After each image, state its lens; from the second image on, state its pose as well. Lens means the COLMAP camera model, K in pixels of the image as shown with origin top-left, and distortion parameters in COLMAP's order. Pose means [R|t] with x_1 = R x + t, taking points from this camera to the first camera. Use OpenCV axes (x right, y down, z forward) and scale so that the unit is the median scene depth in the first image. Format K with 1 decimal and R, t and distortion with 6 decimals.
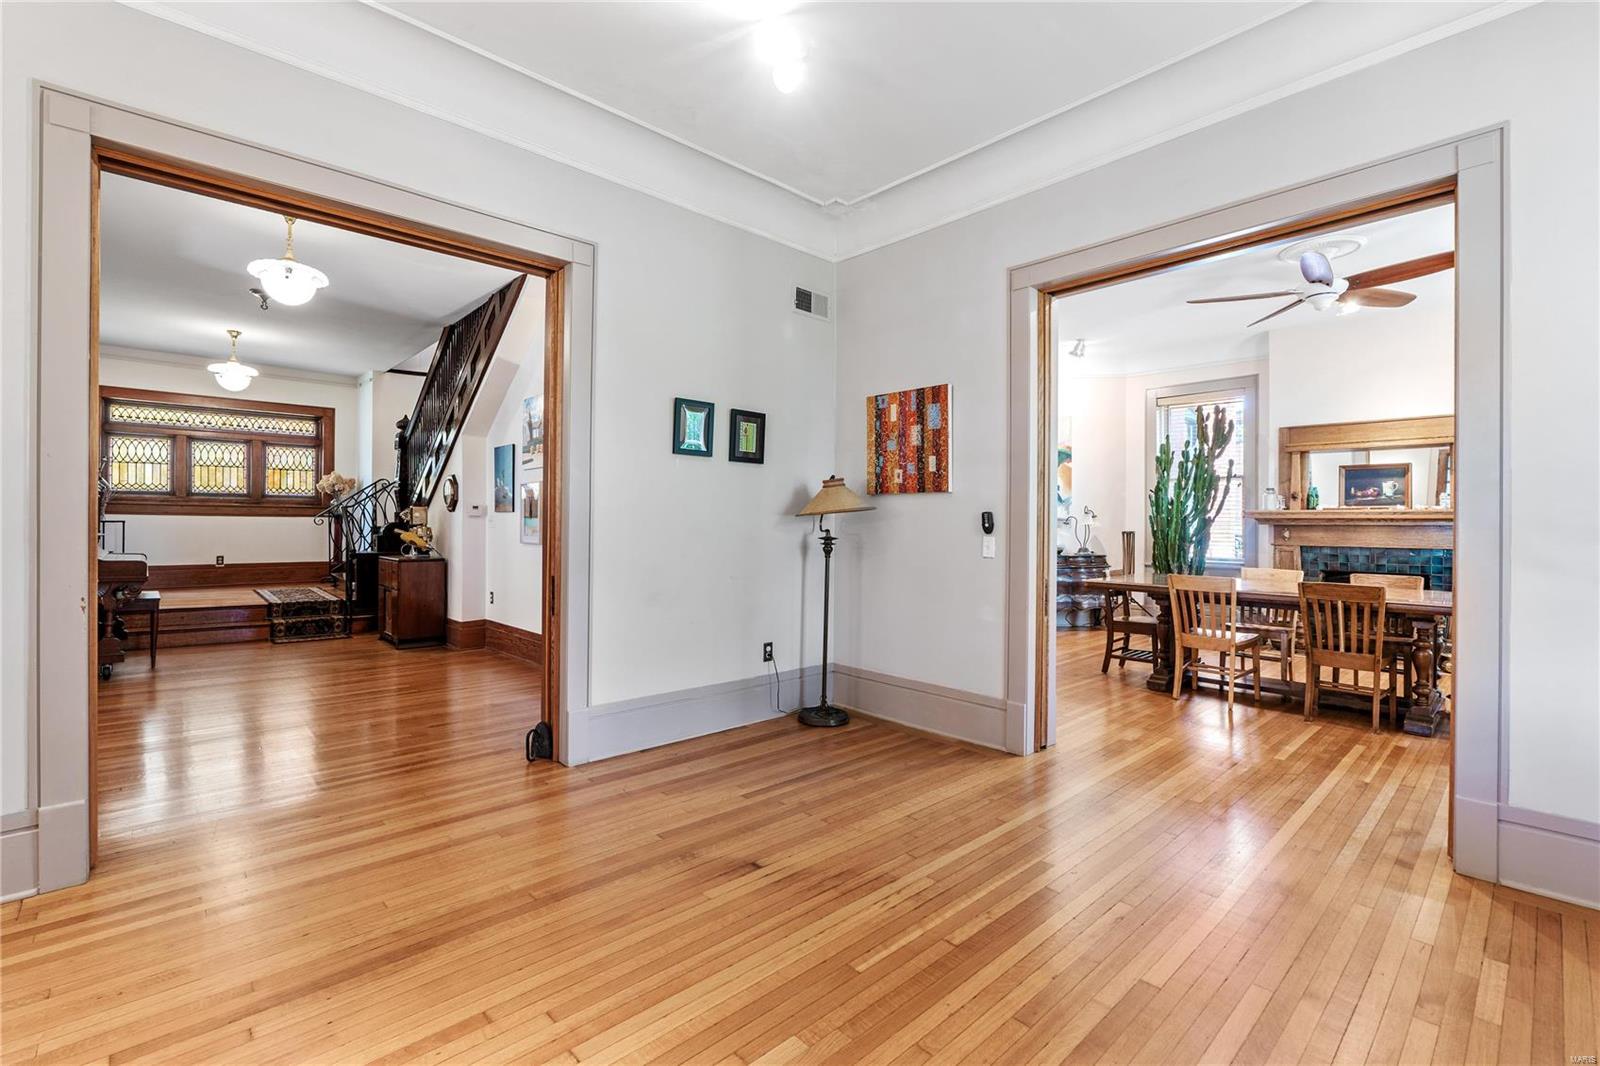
lens RADIAL K [[712.5, 0, 807.6], [0, 712.5, 521.4], [0, 0, 1]] dist [-0.000907, -0.000105]
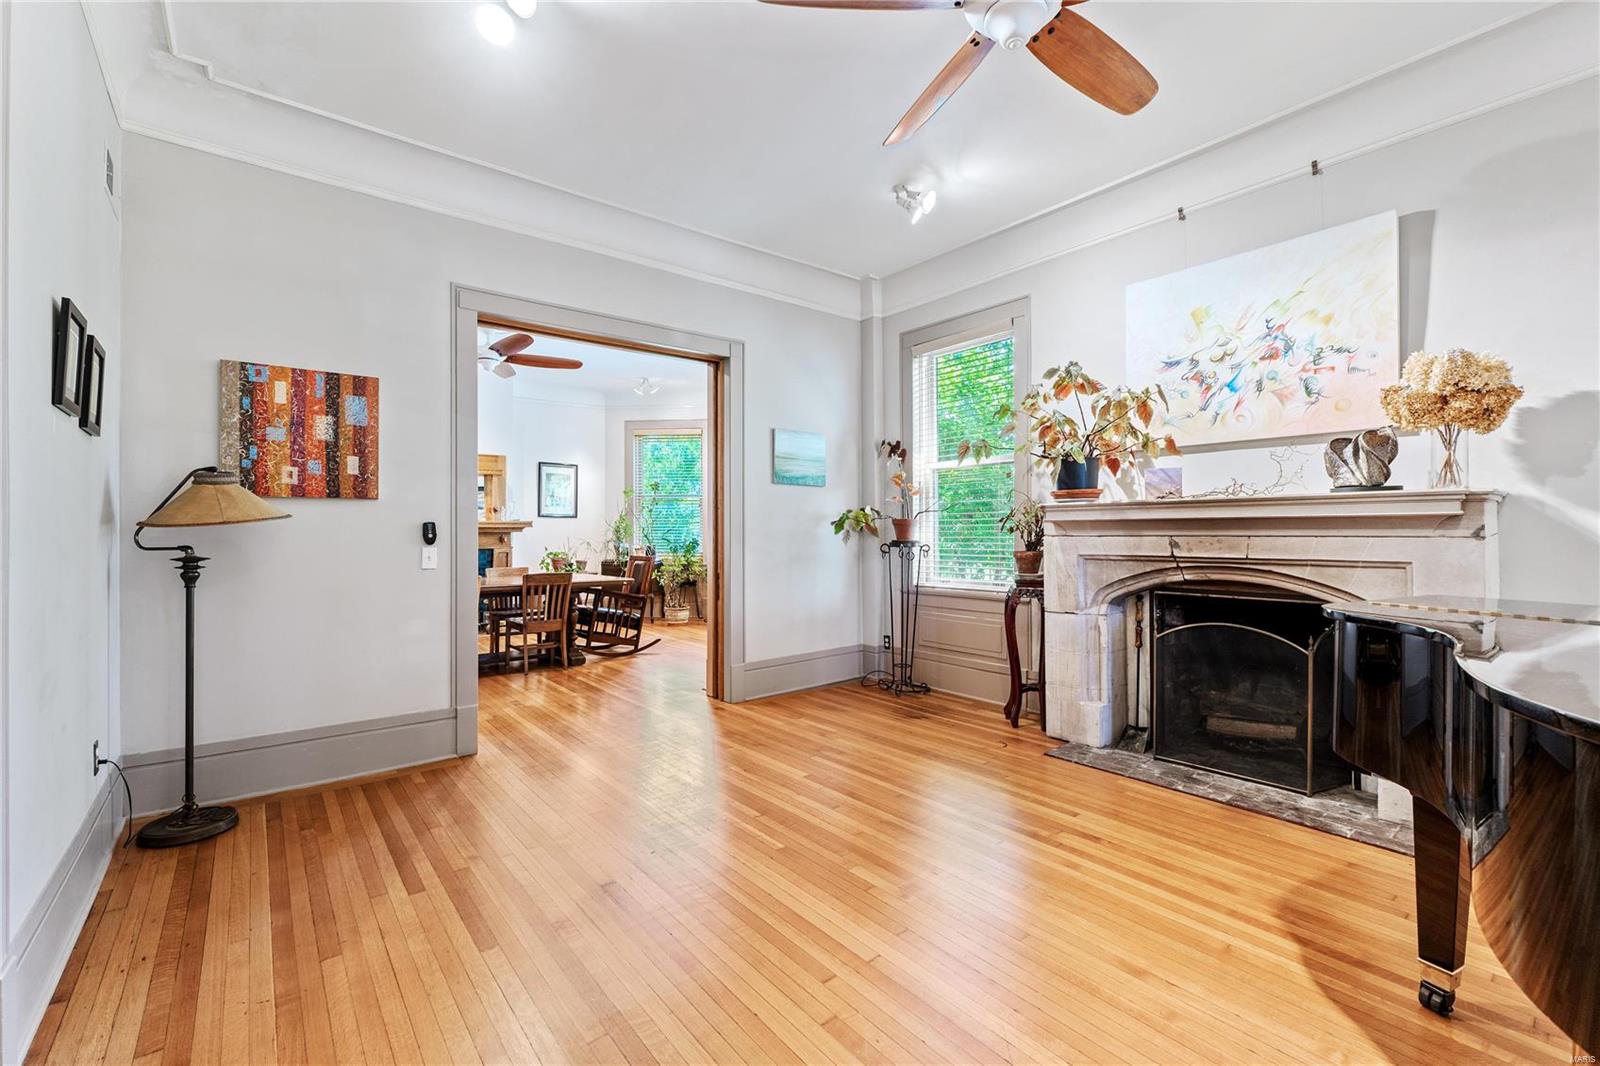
lens RADIAL K [[675.1, 0, 799.5], [0, 675.1, 525.3], [0, 0, 1]] dist [-0.003122, -0.000052]
pose [[0.071785, 0.000811, 0.997420, -0.586136], [0.002225, 0.999997, -0.000973, -0.006352], [-0.997418, 0.002290, 0.071783, 0.398002]]
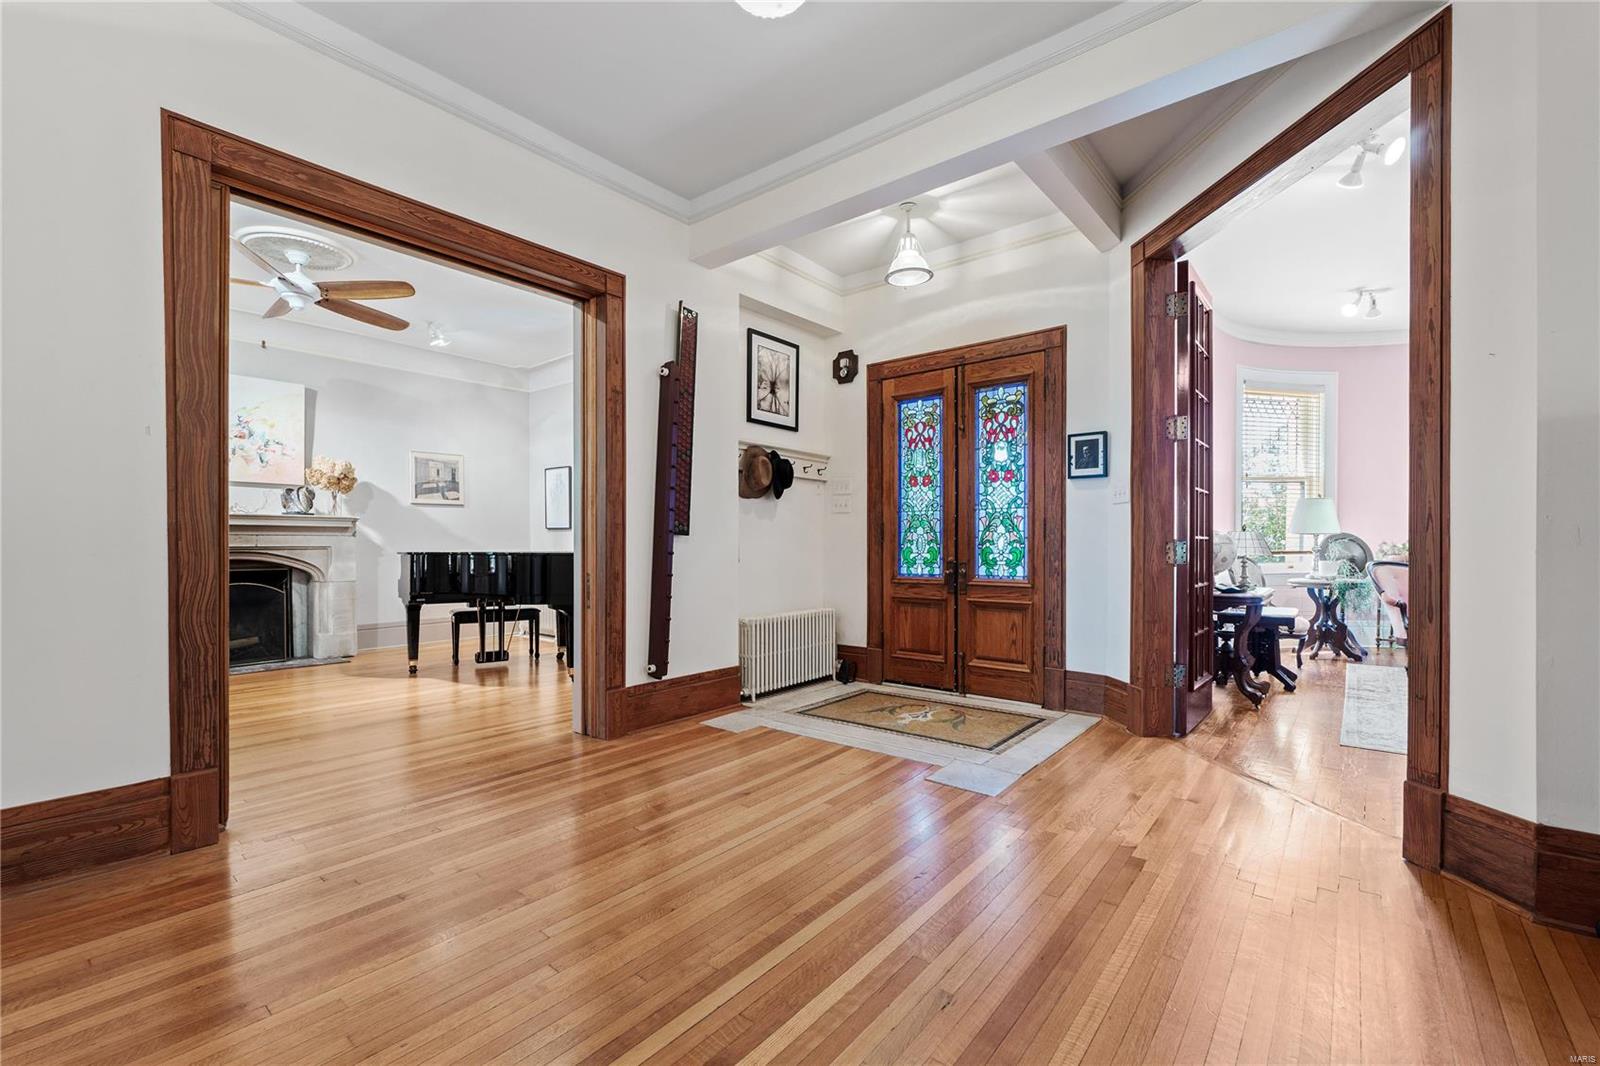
lens RADIAL K [[686.9, 0, 800.9], [0, 686.9, 544.6], [0, 0, 1]] dist [-0.004247, -0.000233]
pose [[-0.991213, -0.005575, -0.132156, -0.753025], [-0.005432, 0.999984, -0.001442, 0.021913], [0.132162, -0.000711, -0.991228, 1.537836]]
